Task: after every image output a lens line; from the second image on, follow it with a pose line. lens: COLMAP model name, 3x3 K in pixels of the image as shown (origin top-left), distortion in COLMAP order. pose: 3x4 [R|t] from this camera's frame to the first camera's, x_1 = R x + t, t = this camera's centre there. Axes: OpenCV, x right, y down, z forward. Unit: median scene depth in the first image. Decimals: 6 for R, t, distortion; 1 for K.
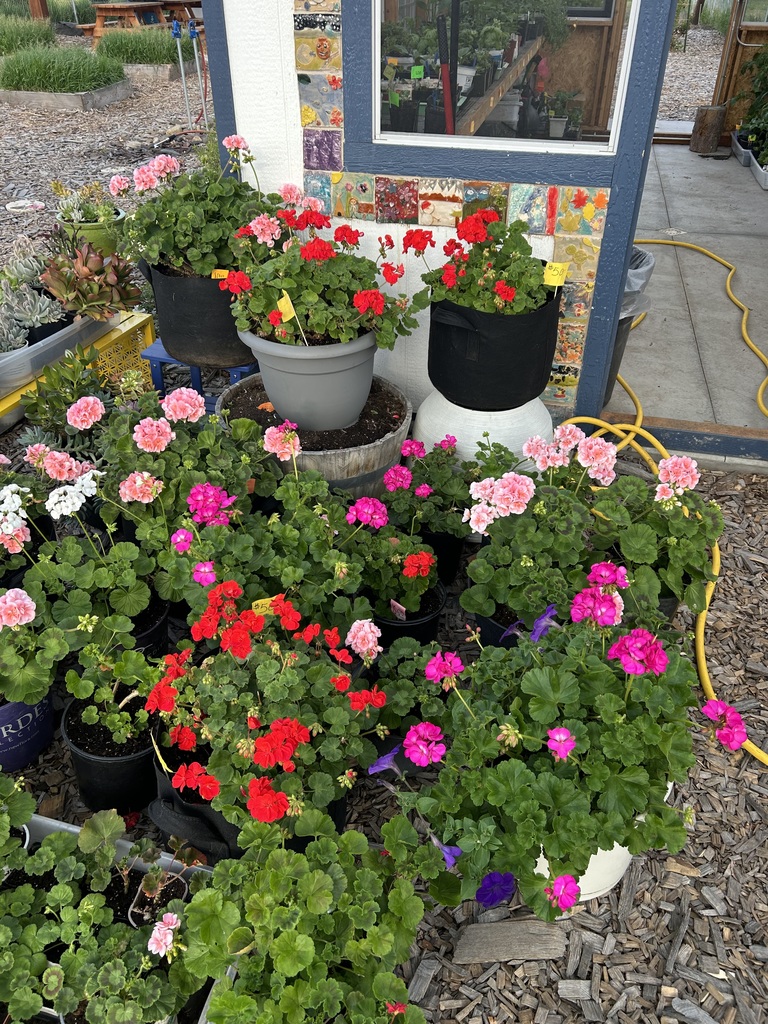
lens RADIAL K [[773.7, 0, 384.4], [0, 773.7, 517.5], [0, 0, 1]] dist [0.005136, -0.017608]
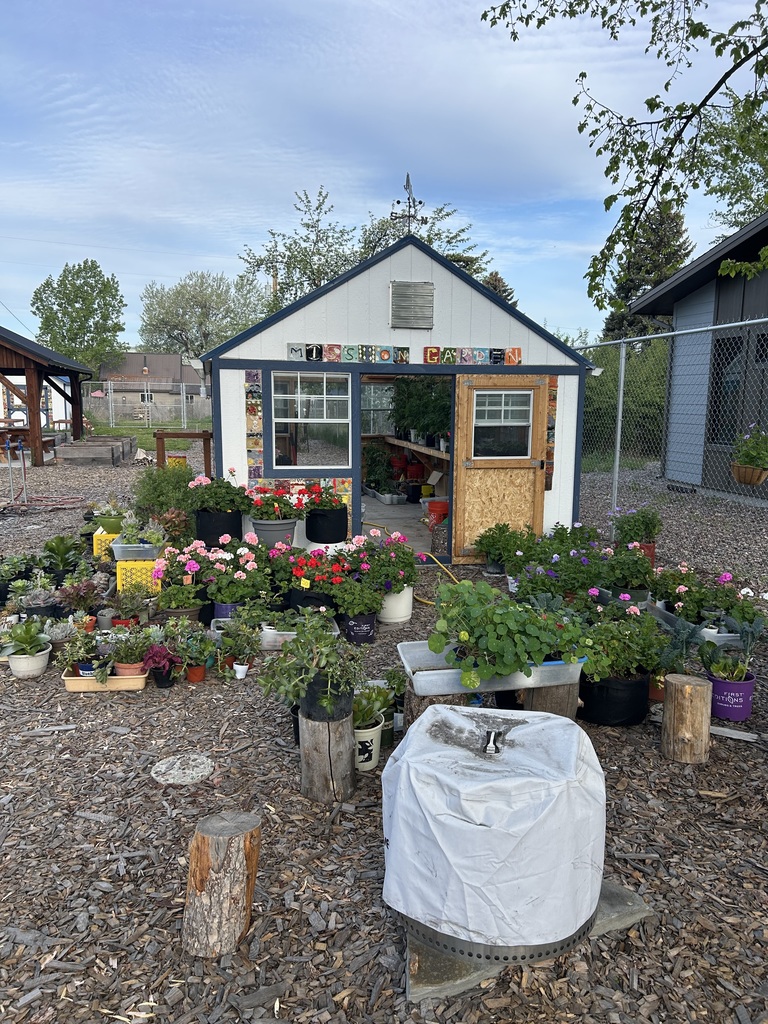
lens RADIAL K [[773.7, 0, 382.9], [0, 773.7, 512.9], [0, 0, 1]] dist [0.005136, -0.017608]
pose [[0.900558, -0.053669, 0.431410, -0.391385], [0.243918, 0.883812, -0.399225, 0.403842], [-0.359859, 0.464754, 0.809015, -0.626578]]
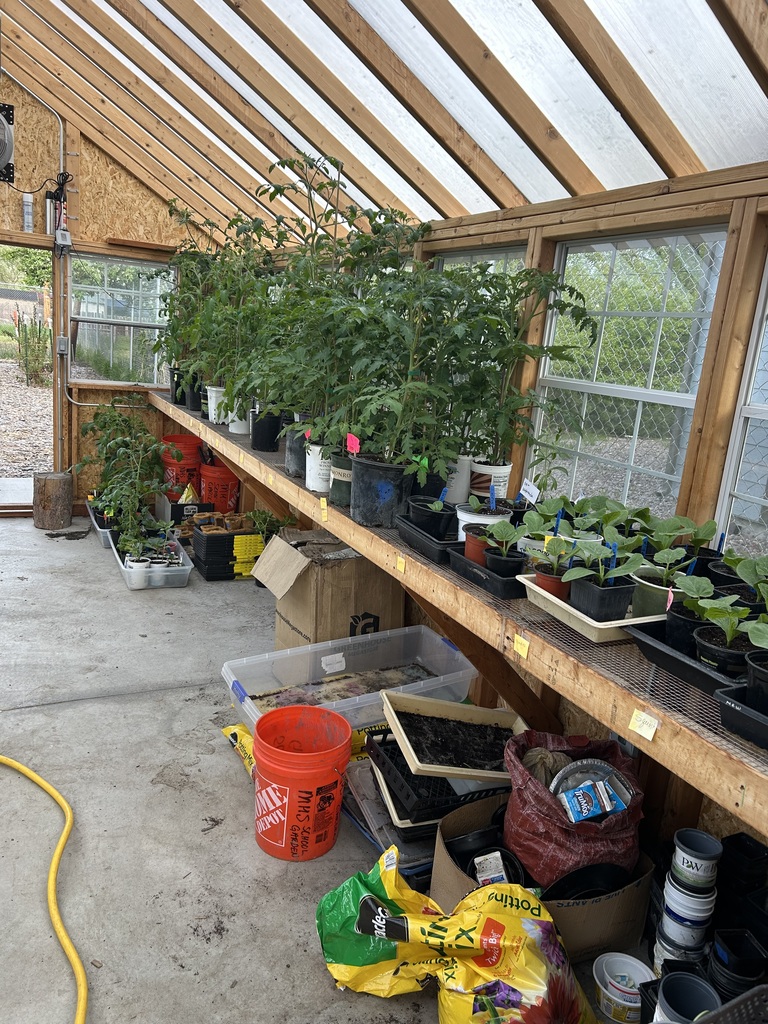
lens RADIAL K [[773.7, 0, 384.6], [0, 773.7, 514.4], [0, 0, 1]] dist [0.005136, -0.017608]
pose [[0.773394, -0.068911, 0.630169, 0.245361], [0.290696, 0.921947, -0.255949, -0.258035], [-0.563344, 0.381137, 0.733060, 0.339001]]
